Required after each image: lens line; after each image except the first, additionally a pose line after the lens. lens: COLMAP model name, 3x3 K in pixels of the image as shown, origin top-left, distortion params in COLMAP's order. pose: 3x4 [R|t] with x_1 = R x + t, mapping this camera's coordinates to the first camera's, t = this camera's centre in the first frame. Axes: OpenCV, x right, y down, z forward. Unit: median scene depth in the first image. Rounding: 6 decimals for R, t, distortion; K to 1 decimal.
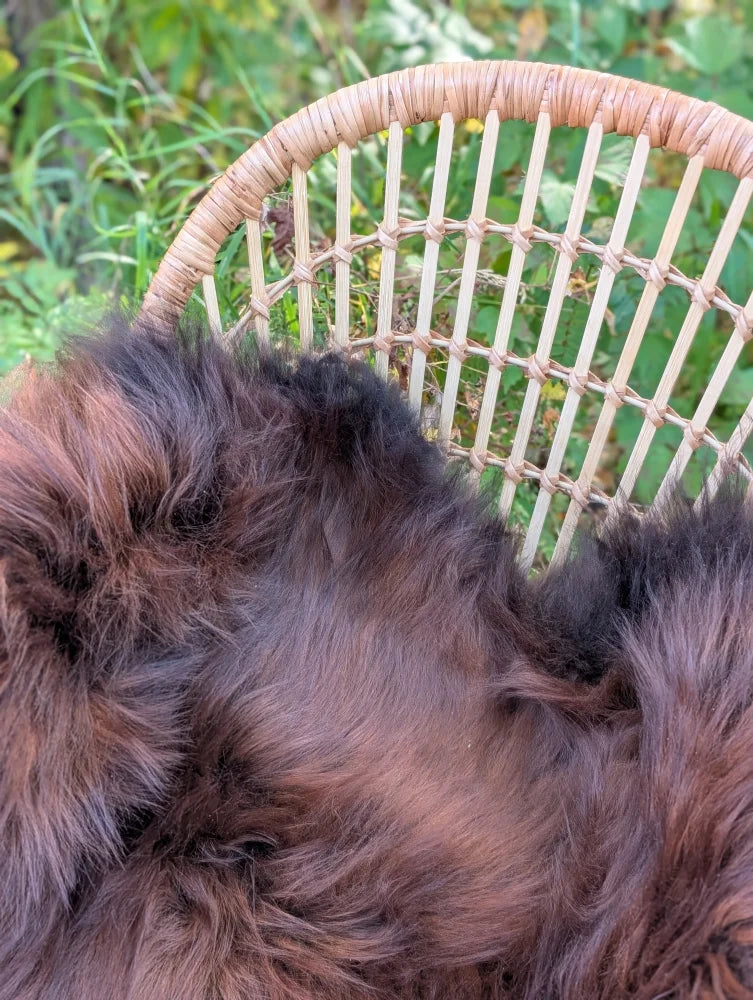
lens RADIAL K [[1459.8, 0, 389.3], [0, 1459.8, 486.6], [0, 0, 1]] dist [0.035409, 0.000000]
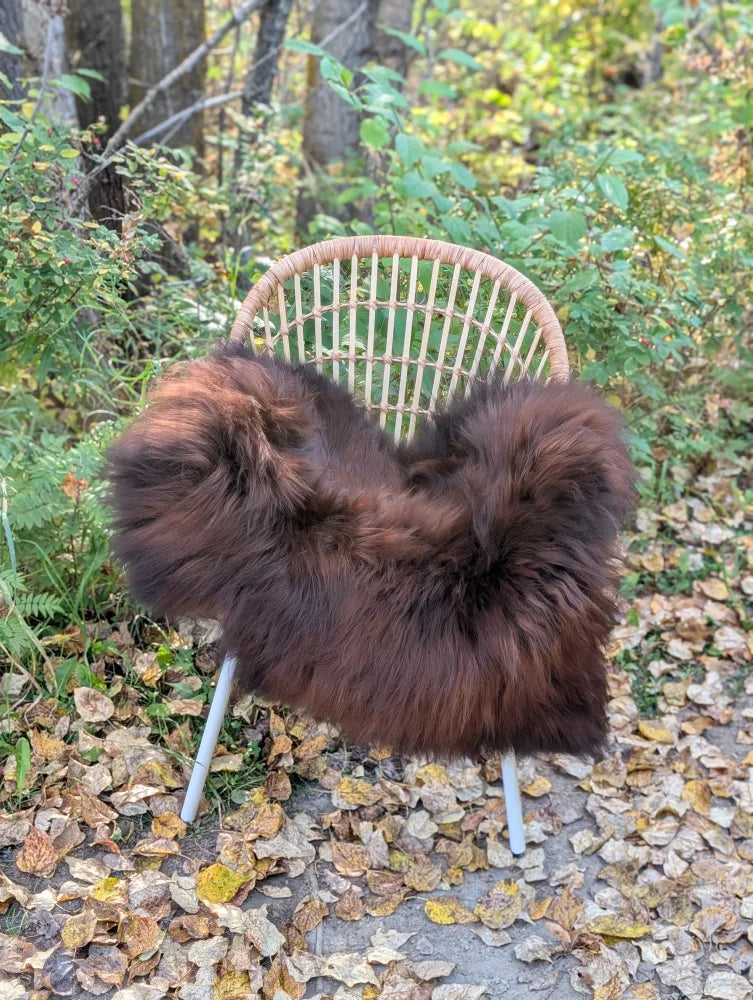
lens RADIAL K [[1459.8, 0, 384.2], [0, 1459.8, 463.0], [0, 0, 1]] dist [0.035409, 0.000000]
pose [[0.924379, -0.119859, 0.362156, -0.842655], [0.240495, 0.920034, -0.309353, 0.870260], [-0.296117, 0.373056, 0.879286, -1.098108]]
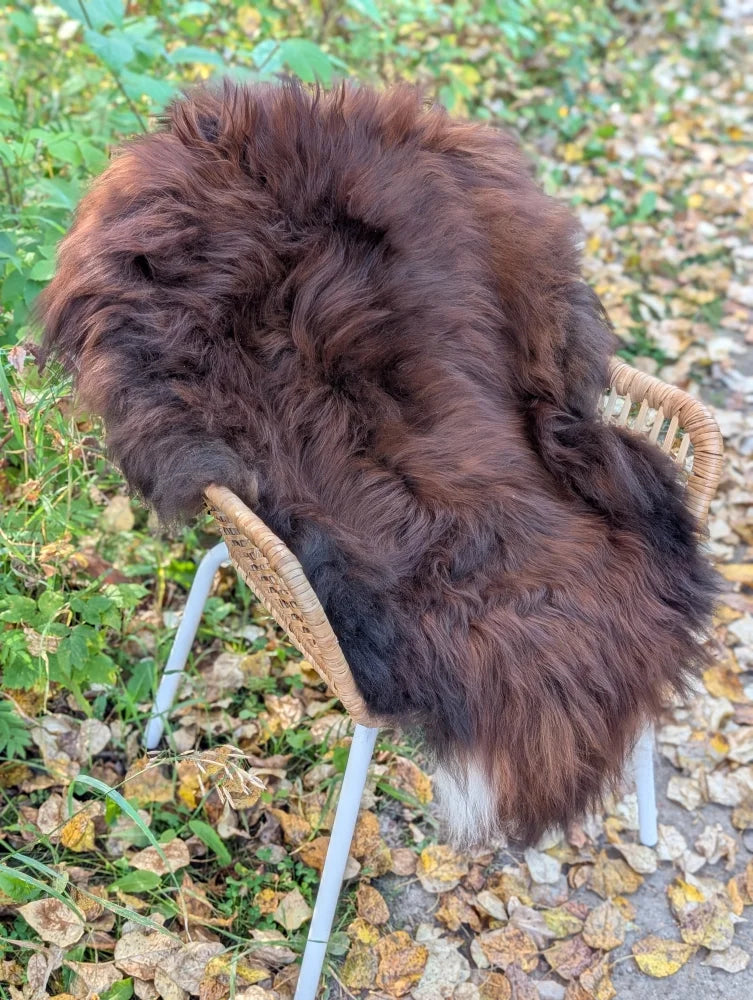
lens RADIAL K [[1459.8, 0, 376.6], [0, 1459.8, 497.0], [0, 0, 1]] dist [0.035409, 0.000000]
pose [[0.532563, -0.467793, 0.705370, -1.241321], [0.587914, 0.803978, 0.089307, -0.003968], [-0.608879, 0.367136, 0.703191, -0.189535]]
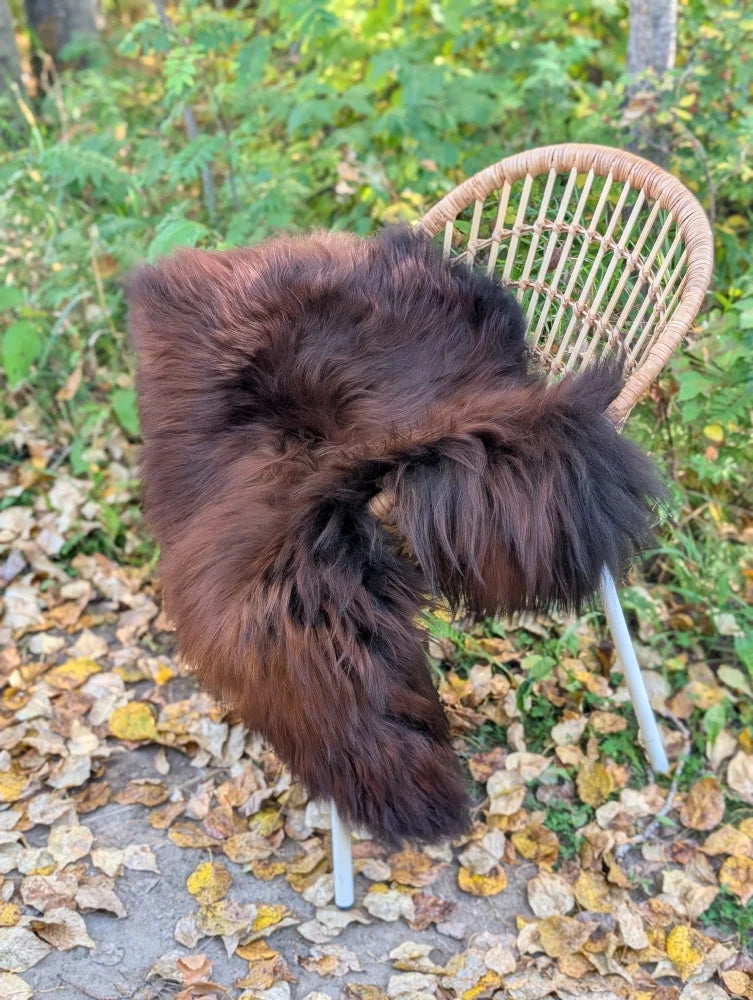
lens RADIAL K [[1459.8, 0, 373.1], [0, 1459.8, 473.5], [0, 0, 1]] dist [0.035409, 0.000000]
pose [[0.764351, 0.305125, -0.568038, 1.100436], [-0.444641, 0.887412, -0.121631, 0.480736], [0.466971, 0.345542, 0.813965, -0.604137]]
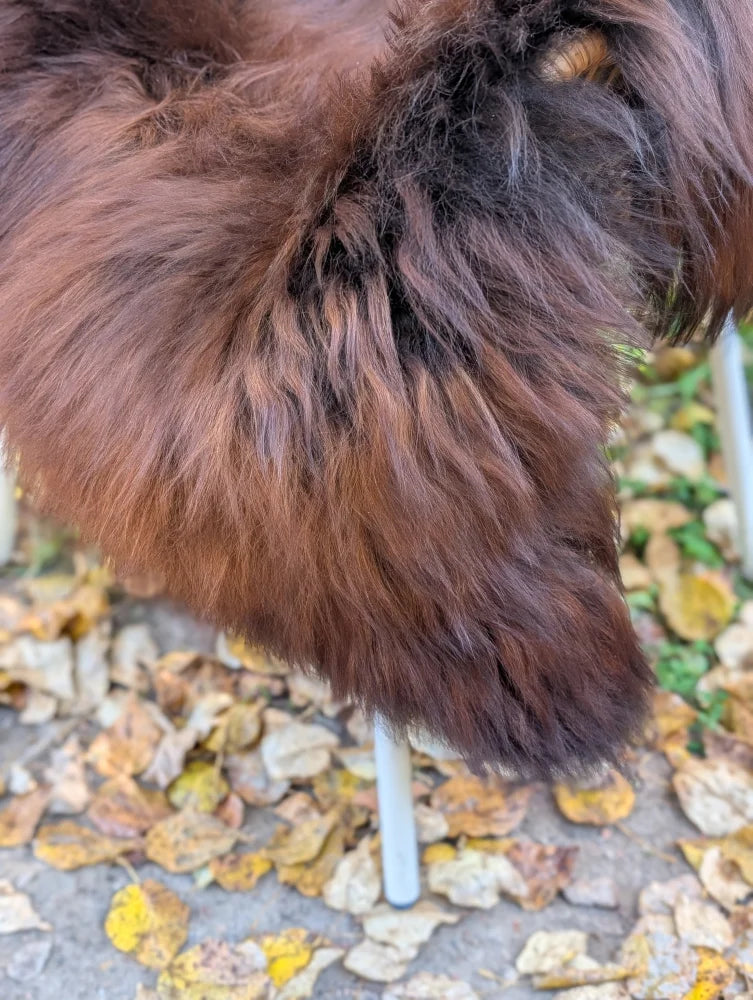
lens RADIAL K [[1459.8, 0, 356.9], [0, 1459.8, 505.3], [0, 0, 1]] dist [0.035409, 0.000000]
pose [[0.938933, 0.207572, -0.274444, 0.349519], [-0.249404, 0.960013, -0.127172, 0.634539], [0.237072, 0.187853, 0.953157, 0.050533]]
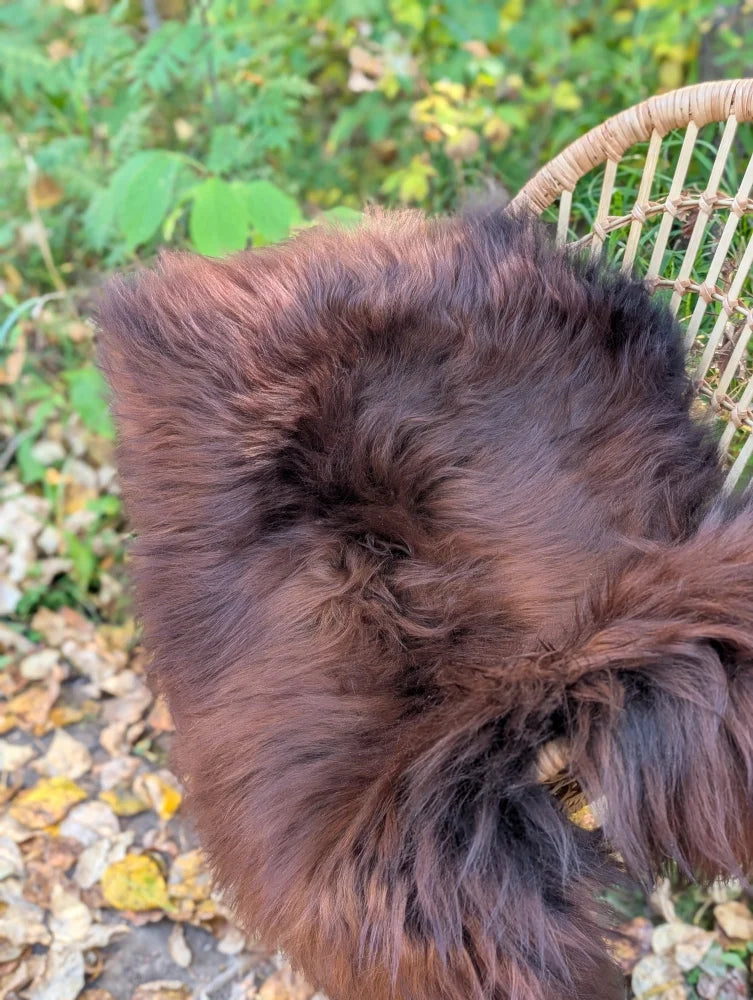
lens RADIAL K [[1459.8, 0, 358.2], [0, 1459.8, 500.5], [0, 0, 1]] dist [0.035409, 0.000000]
pose [[0.792361, 0.359820, -0.492640, 0.519360], [-0.407735, 0.913033, 0.011073, 0.191258], [0.453781, 0.192093, 0.870163, -0.228286]]
